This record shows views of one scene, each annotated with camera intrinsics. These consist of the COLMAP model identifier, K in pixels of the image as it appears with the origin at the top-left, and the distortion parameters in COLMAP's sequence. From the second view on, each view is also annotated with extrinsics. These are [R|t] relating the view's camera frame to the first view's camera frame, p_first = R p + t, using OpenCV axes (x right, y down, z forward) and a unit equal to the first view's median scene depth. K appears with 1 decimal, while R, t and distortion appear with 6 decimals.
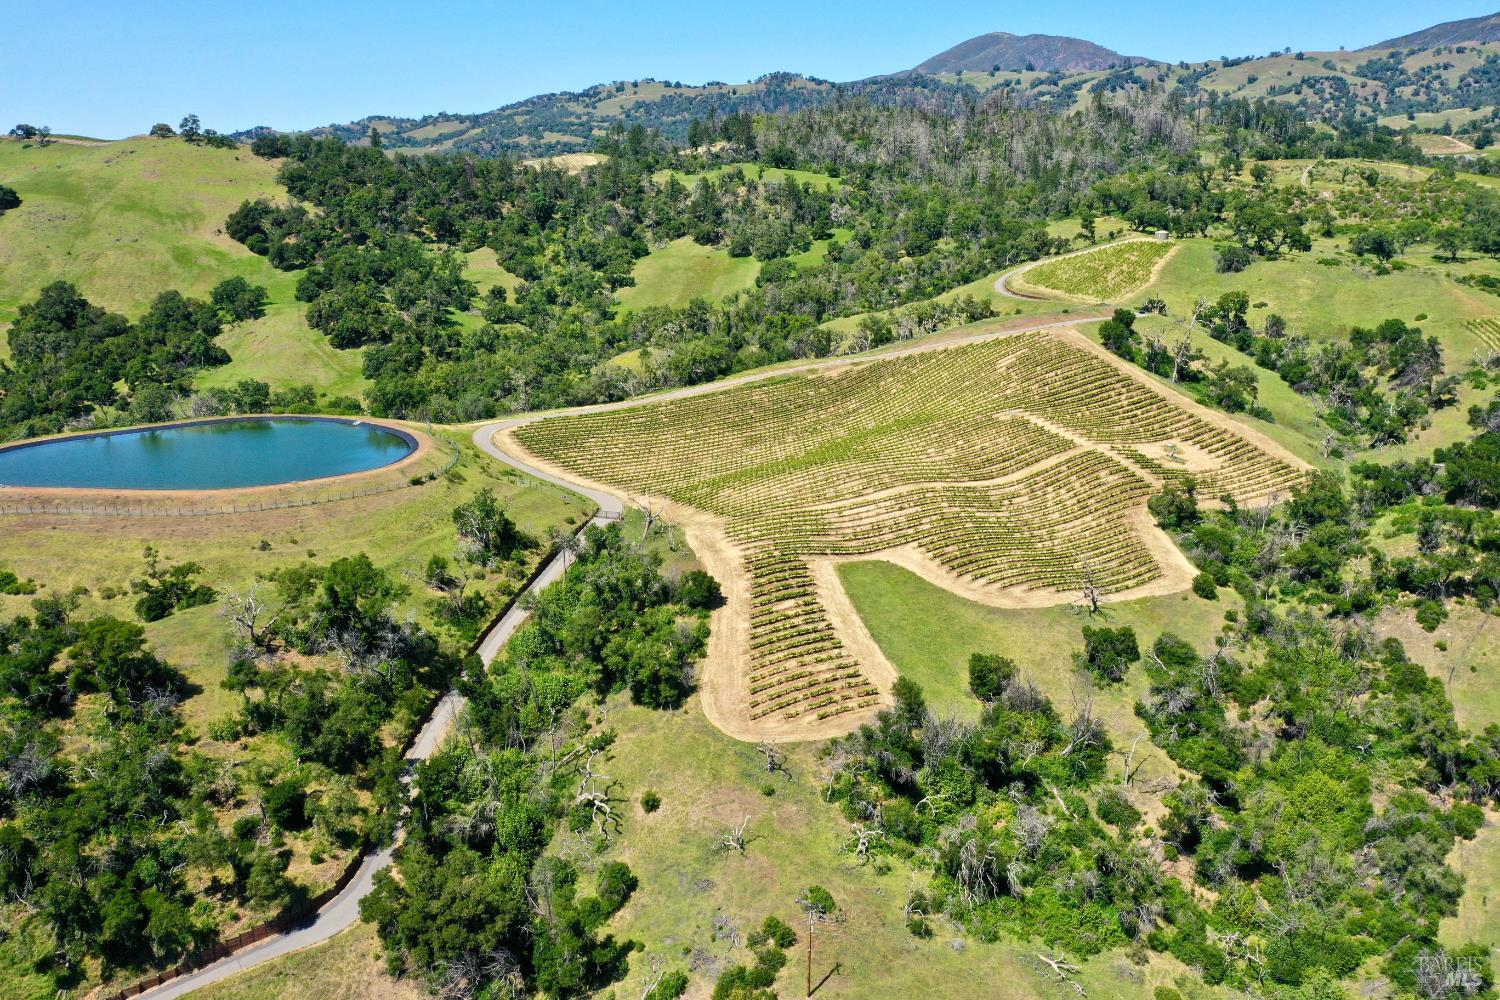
lens RADIAL K [[1180.6, 0, 750.2], [0, 1180.6, 502.2], [0, 0, 1]] dist [-0.000470, -0.006285]
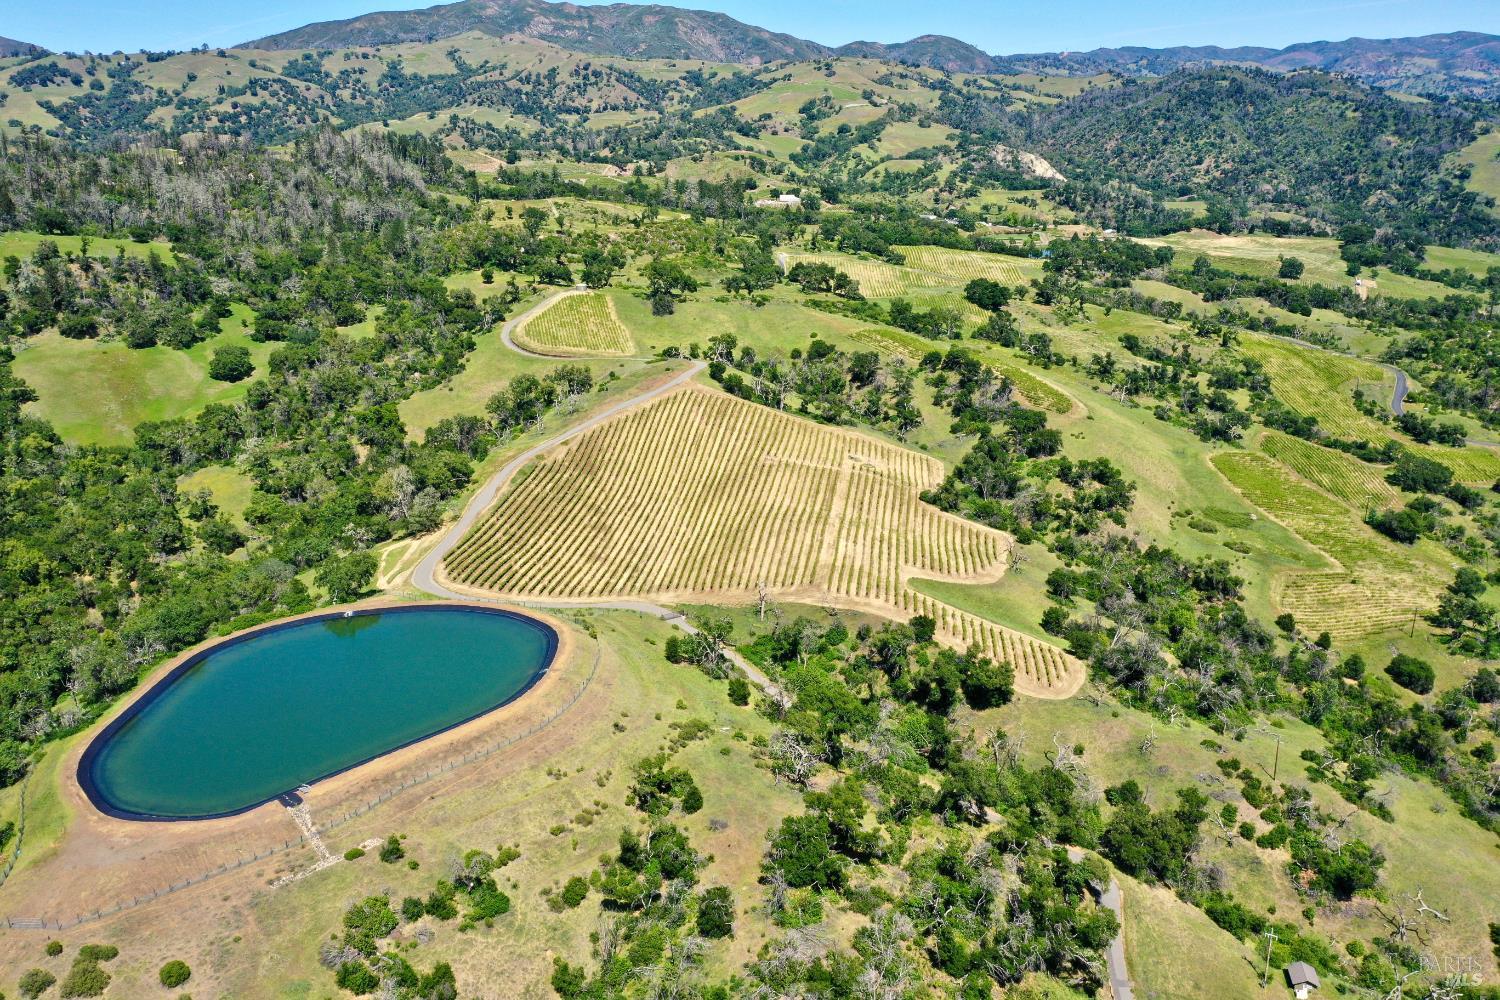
lens RADIAL K [[1180.6, 0, 748.7], [0, 1180.6, 501.4], [0, 0, 1]] dist [-0.000470, -0.006285]
pose [[0.632134, -0.233465, 0.738851, -0.476222], [0.220097, 0.968354, 0.117677, -0.114869], [-0.742942, 0.088231, 0.663515, 0.084270]]
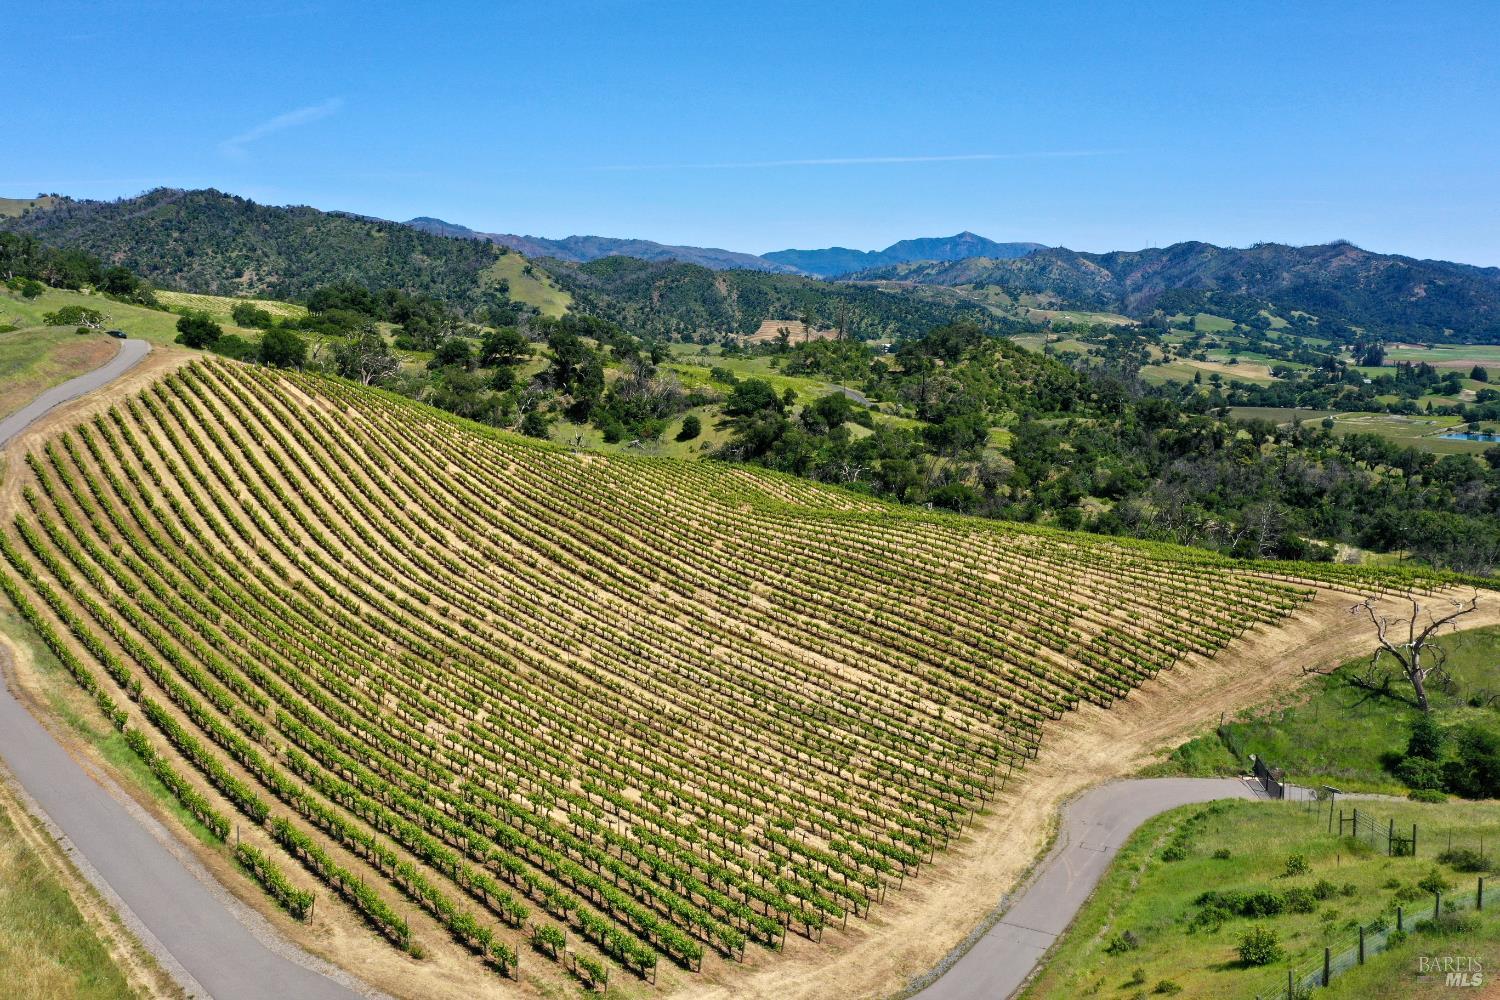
lens RADIAL K [[1180.6, 0, 748.3], [0, 1180.6, 496.6], [0, 0, 1]] dist [-0.000470, -0.006285]
pose [[-0.180911, -0.152520, 0.971601, -0.212806], [0.262319, 0.944631, 0.197130, -0.088852], [-0.947871, 0.290532, -0.130886, 0.606766]]
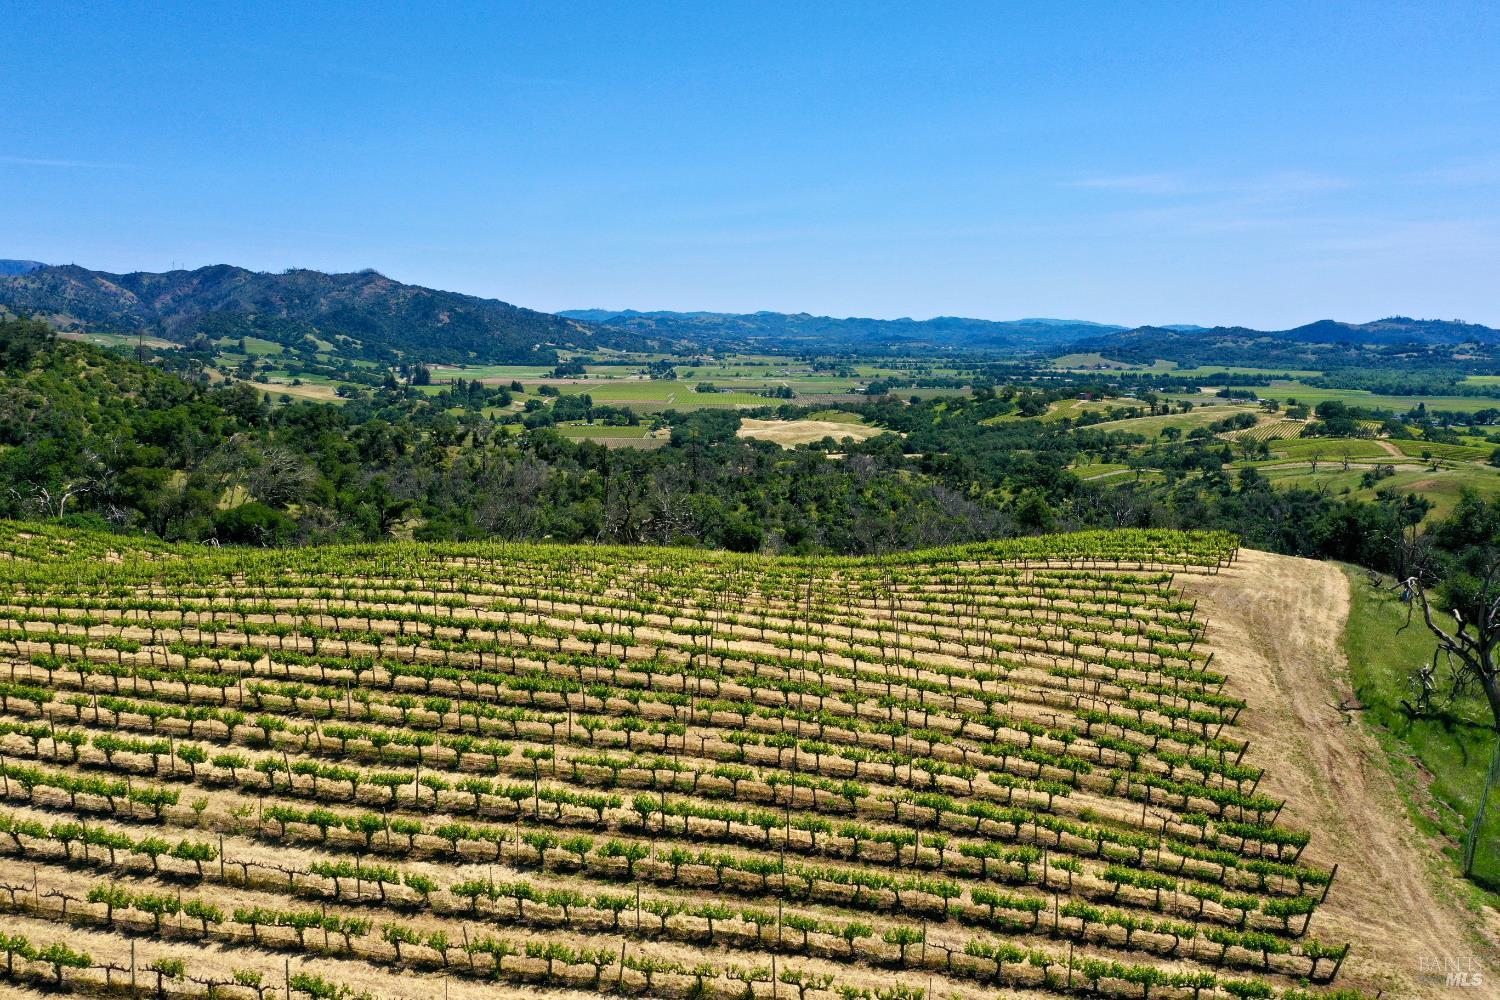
lens RADIAL K [[1180.6, 0, 745.2], [0, 1180.6, 495.4], [0, 0, 1]] dist [-0.000470, -0.006285]
pose [[-0.815170, -0.076807, 0.574106, -0.048916], [0.152489, 0.927747, 0.340636, -0.062521], [-0.558789, 0.365221, -0.744559, 0.609370]]
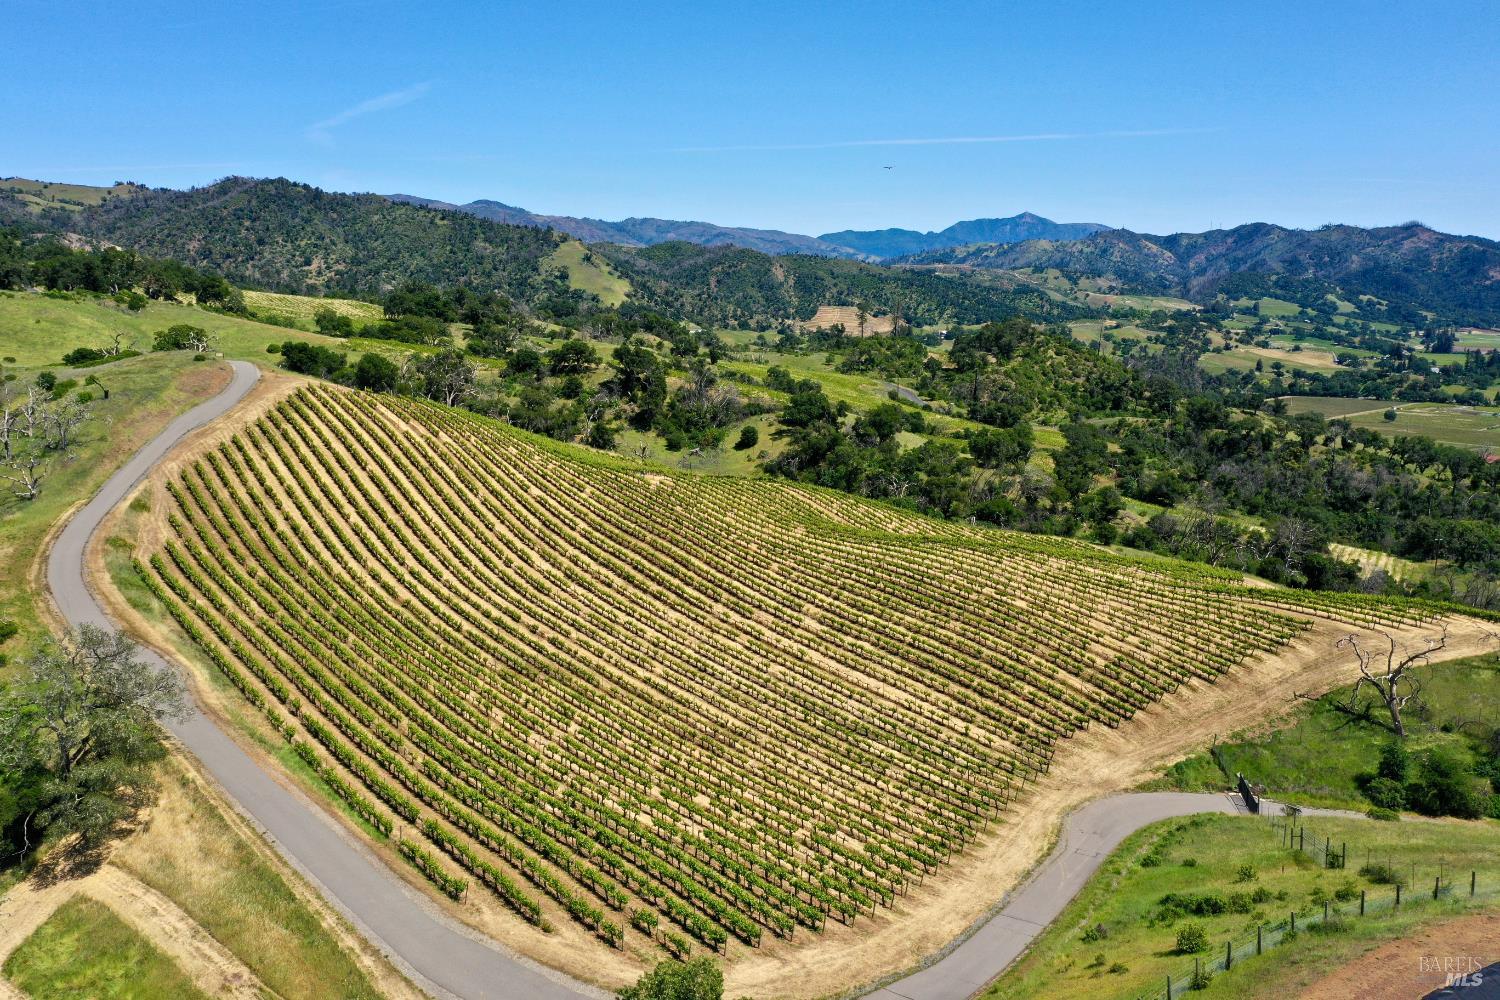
lens RADIAL K [[1180.6, 0, 748.5], [0, 1180.6, 496.3], [0, 0, 1]] dist [-0.000470, -0.006285]
pose [[-0.134277, -0.168765, 0.976467, -0.240656], [0.264565, 0.943517, 0.199451, -0.106062], [-0.954974, 0.285121, -0.082043, 0.606893]]
